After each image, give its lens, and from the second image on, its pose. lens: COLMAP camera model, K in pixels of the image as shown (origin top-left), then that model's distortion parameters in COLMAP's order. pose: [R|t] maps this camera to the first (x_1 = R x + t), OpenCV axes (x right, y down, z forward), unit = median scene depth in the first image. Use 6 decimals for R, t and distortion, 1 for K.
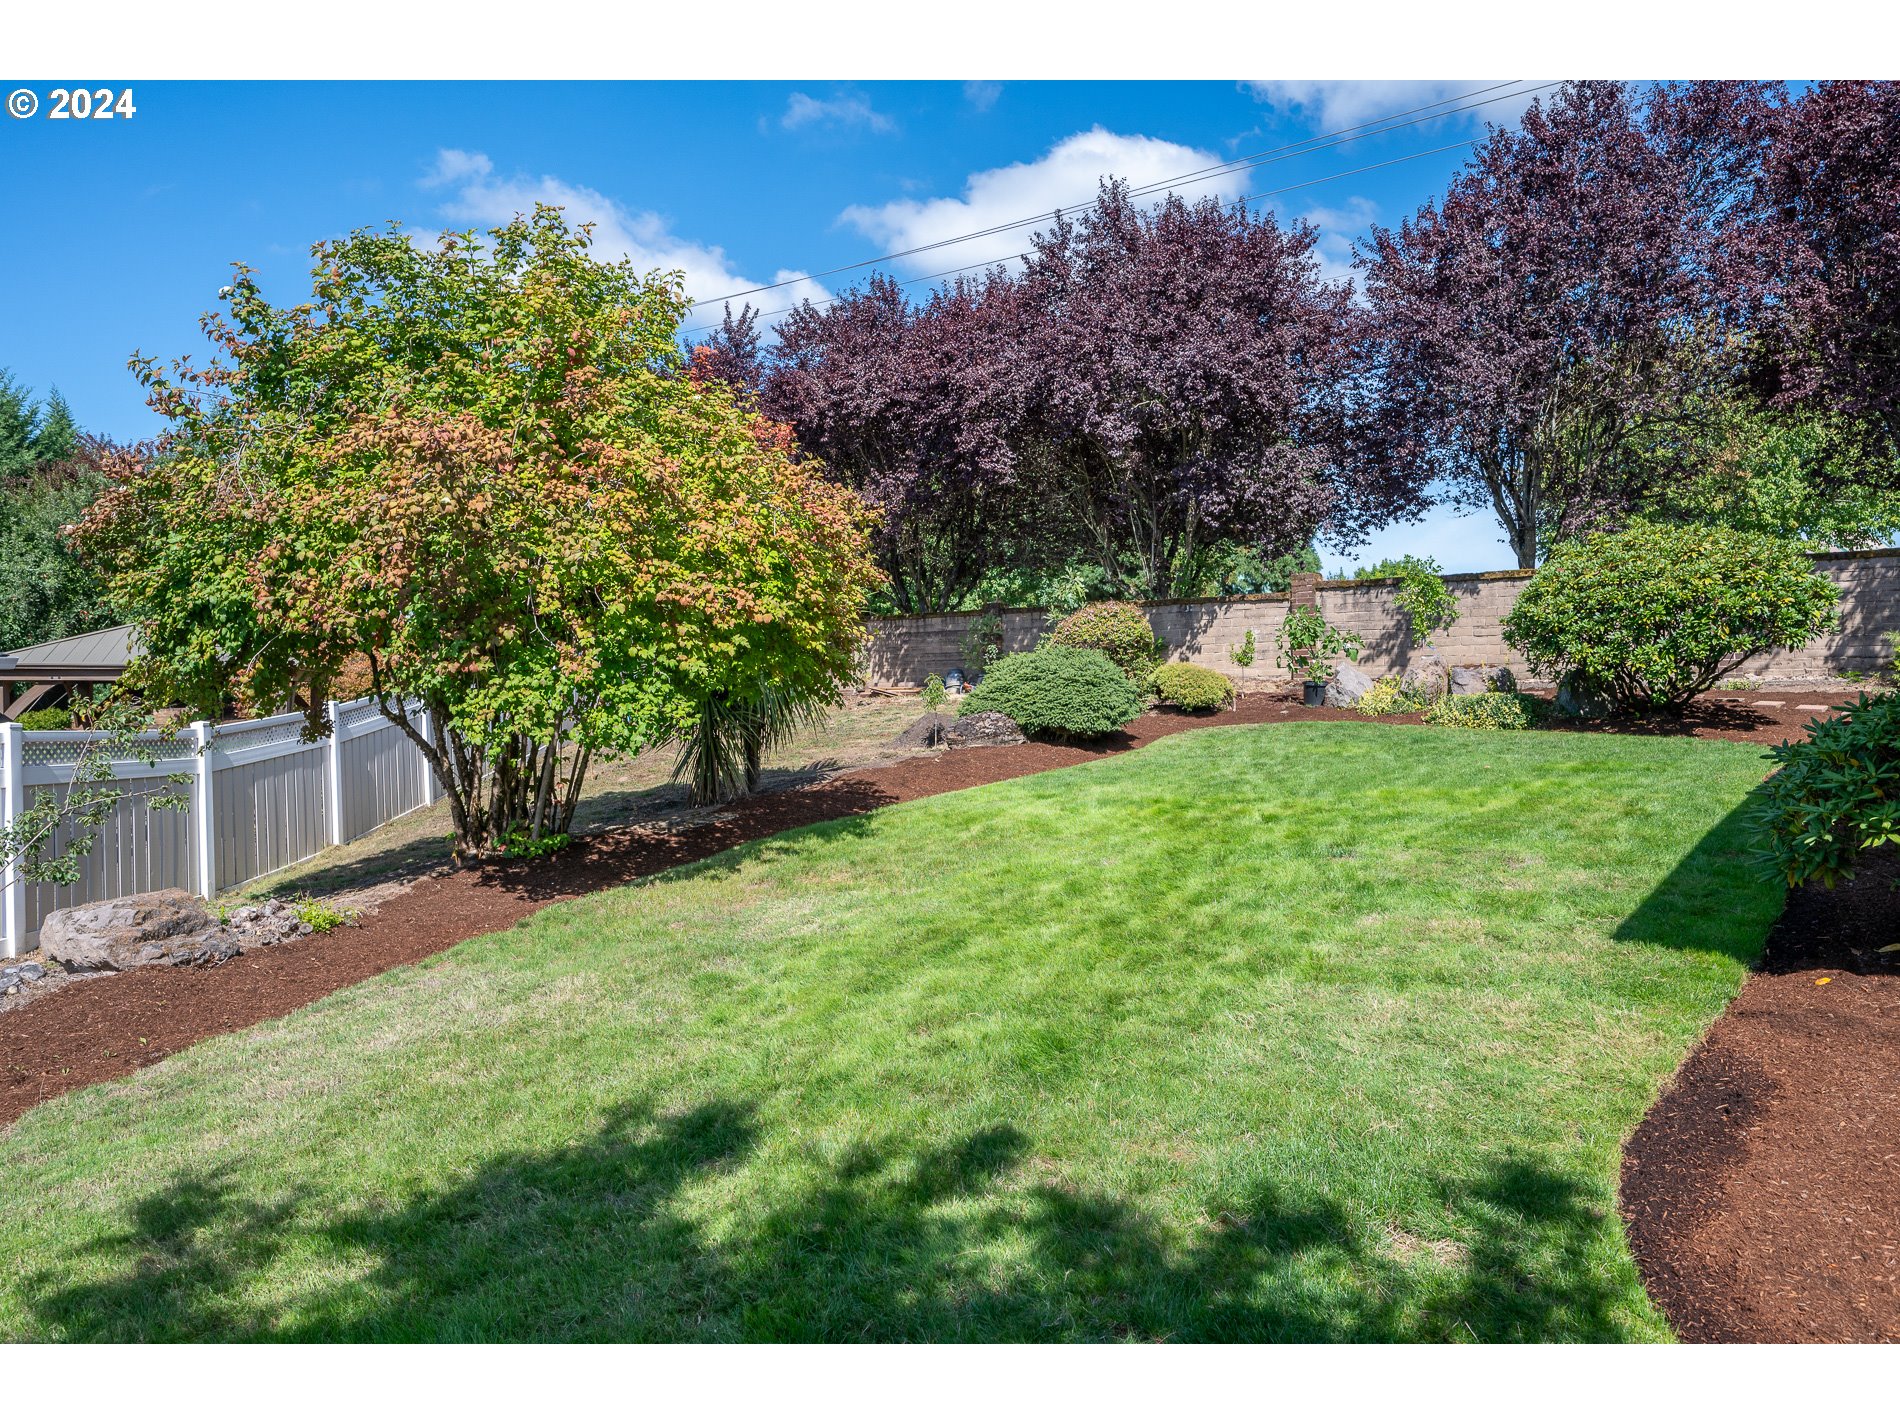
lens RADIAL K [[1313.9, 0, 966.6], [0, 1313.9, 712.9], [0, 0, 1]] dist [-0.001168, -0.001457]
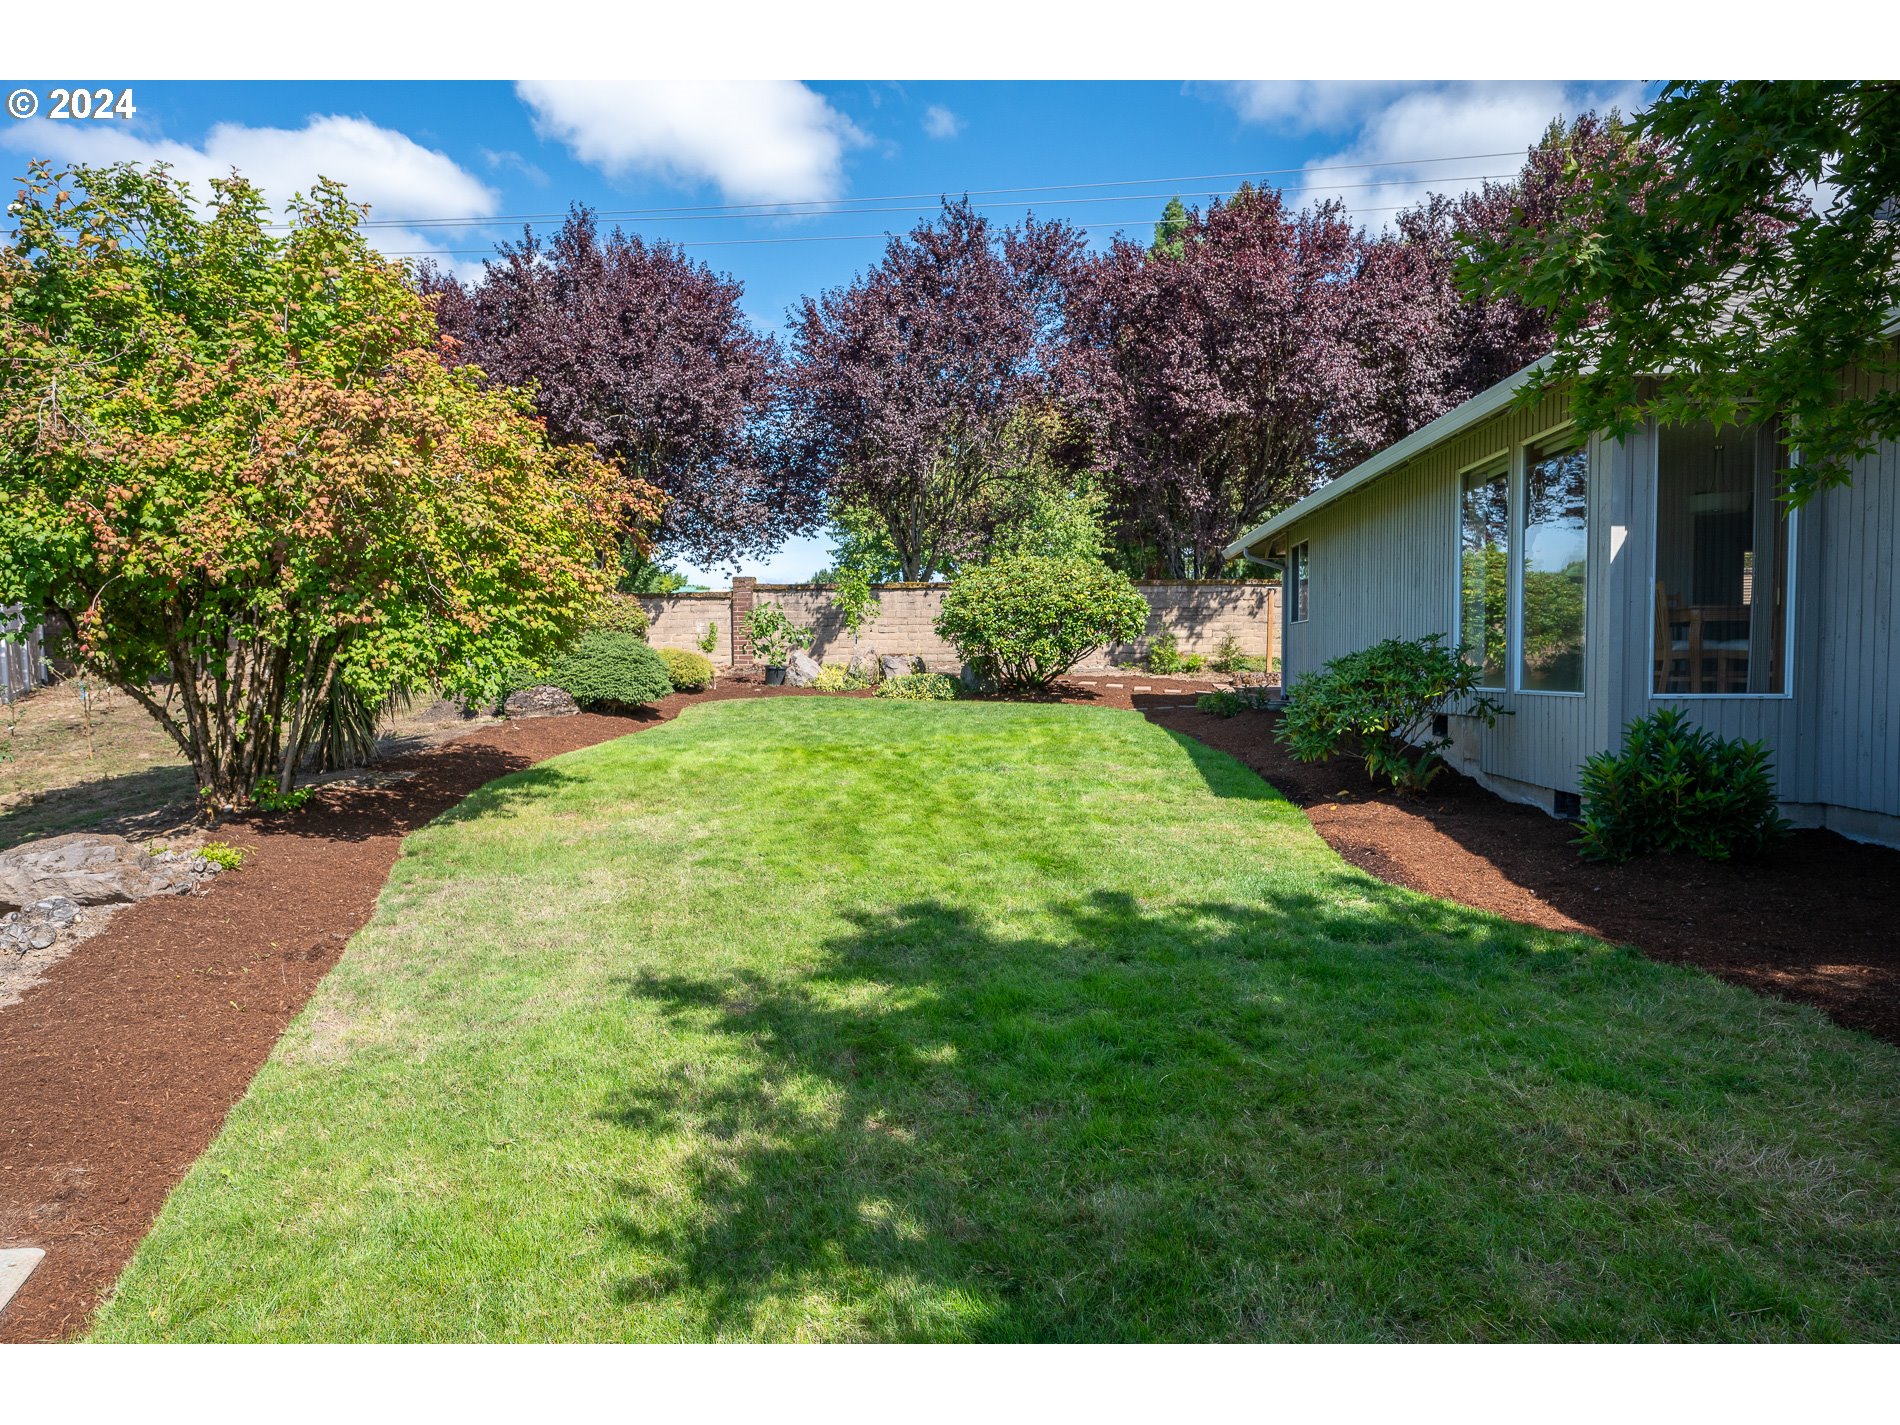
lens RADIAL K [[1219.6, 0, 940.0], [0, 1219.6, 774.3], [0, 0, 1]] dist [-0.000944, 0.000225]
pose [[0.843071, -0.033407, 0.536764, -0.259780], [0.005829, 0.998578, 0.052995, 0.021199], [-0.537771, -0.041550, 0.842067, -0.055646]]
